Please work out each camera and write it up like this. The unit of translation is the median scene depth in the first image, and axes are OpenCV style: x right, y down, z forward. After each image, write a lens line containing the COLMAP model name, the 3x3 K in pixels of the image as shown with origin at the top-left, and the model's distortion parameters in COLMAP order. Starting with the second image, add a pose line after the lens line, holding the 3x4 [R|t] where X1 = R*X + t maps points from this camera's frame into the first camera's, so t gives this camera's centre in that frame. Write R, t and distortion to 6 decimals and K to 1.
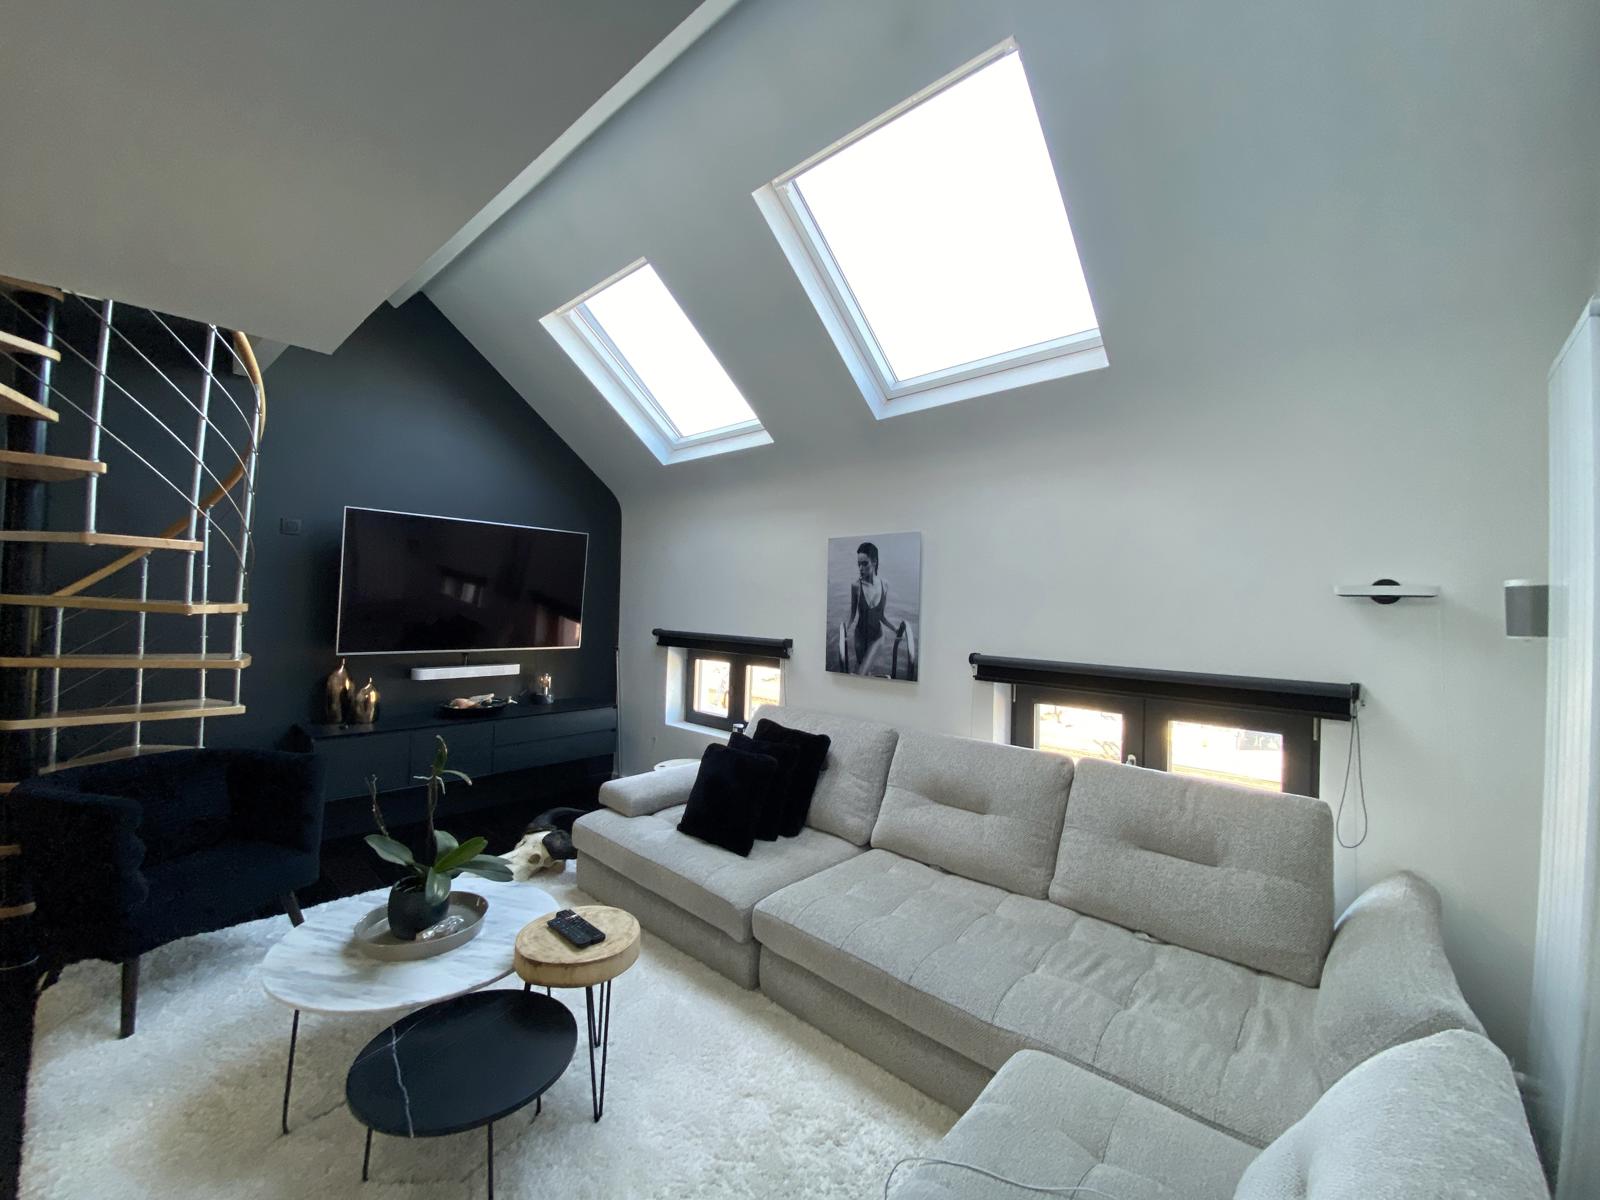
lens RADIAL K [[655.1, 0, 803.4], [0, 655.1, 592.5], [0, 0, 1]] dist [0.022835, -0.014574]
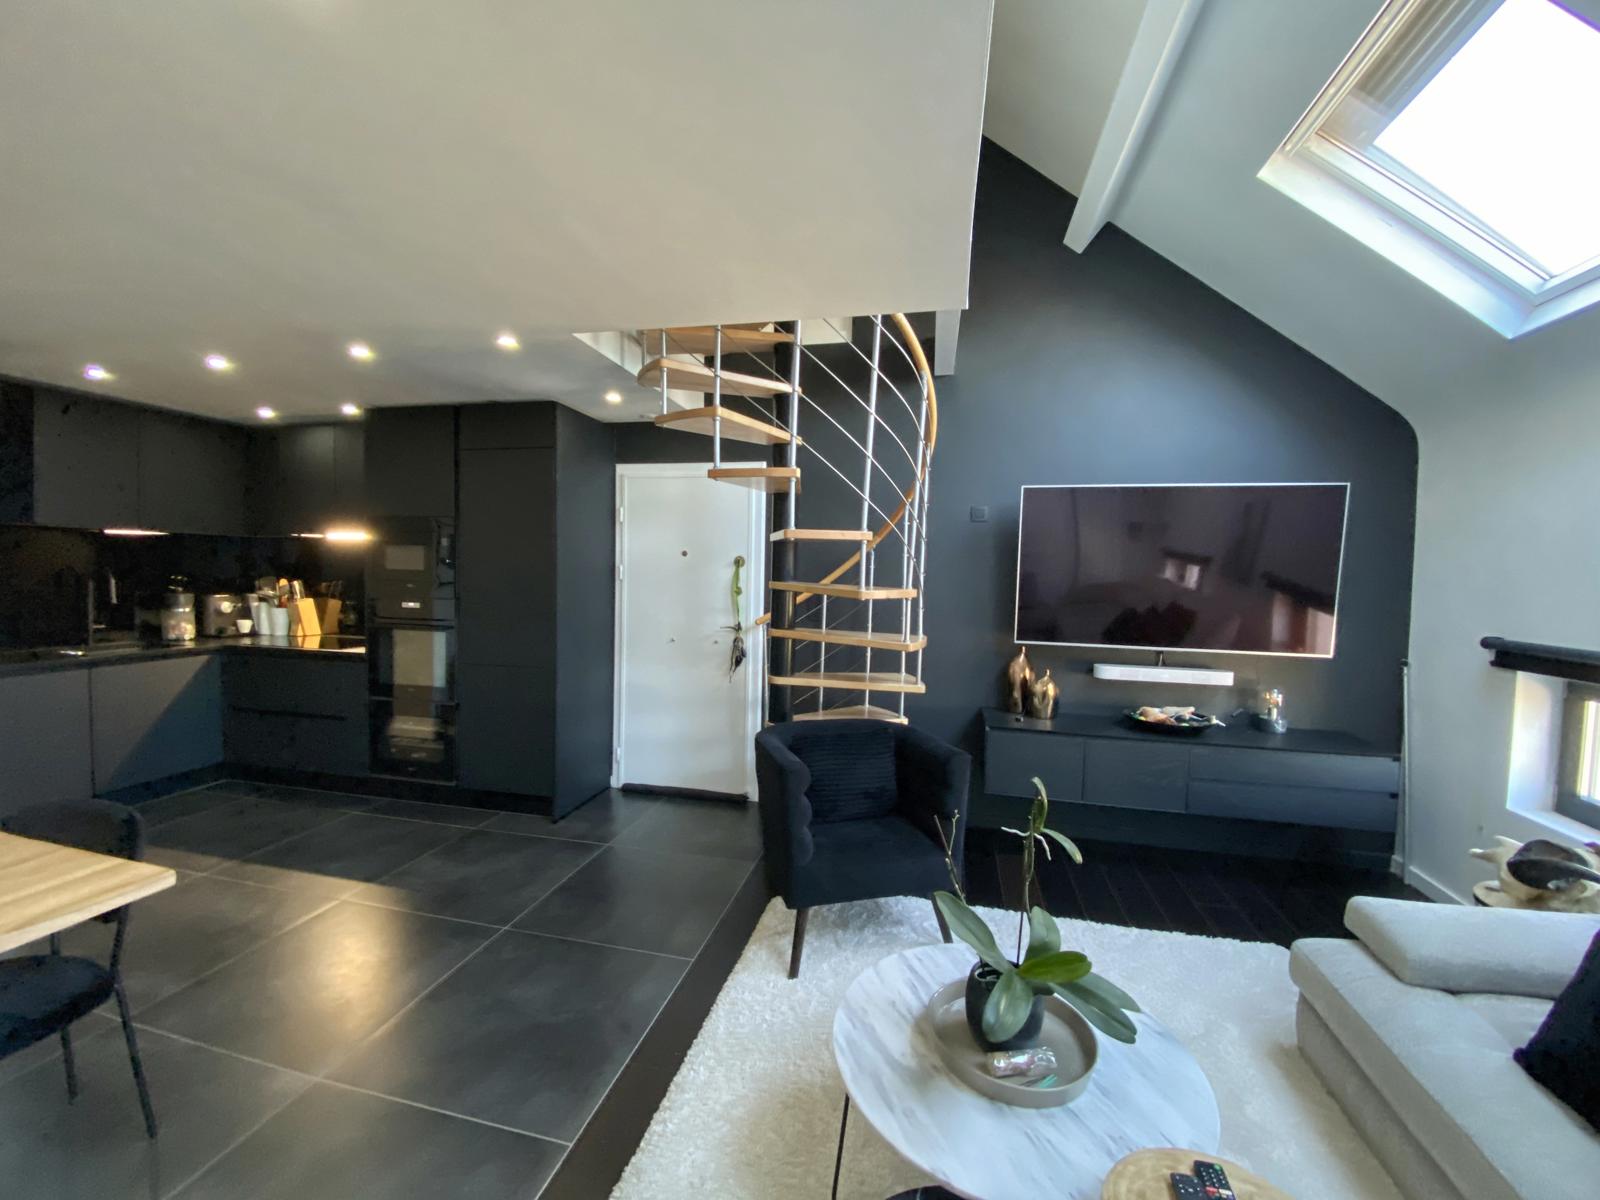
lens RADIAL K [[655.1, 0, 803.4], [0, 655.1, 592.5], [0, 0, 1]] dist [0.022835, -0.014574]
pose [[0.491401, 0.008565, -0.870891, -0.034326], [0.010928, 0.999812, 0.015999, 0.003751], [0.870865, -0.017379, 0.491215, 0.311586]]
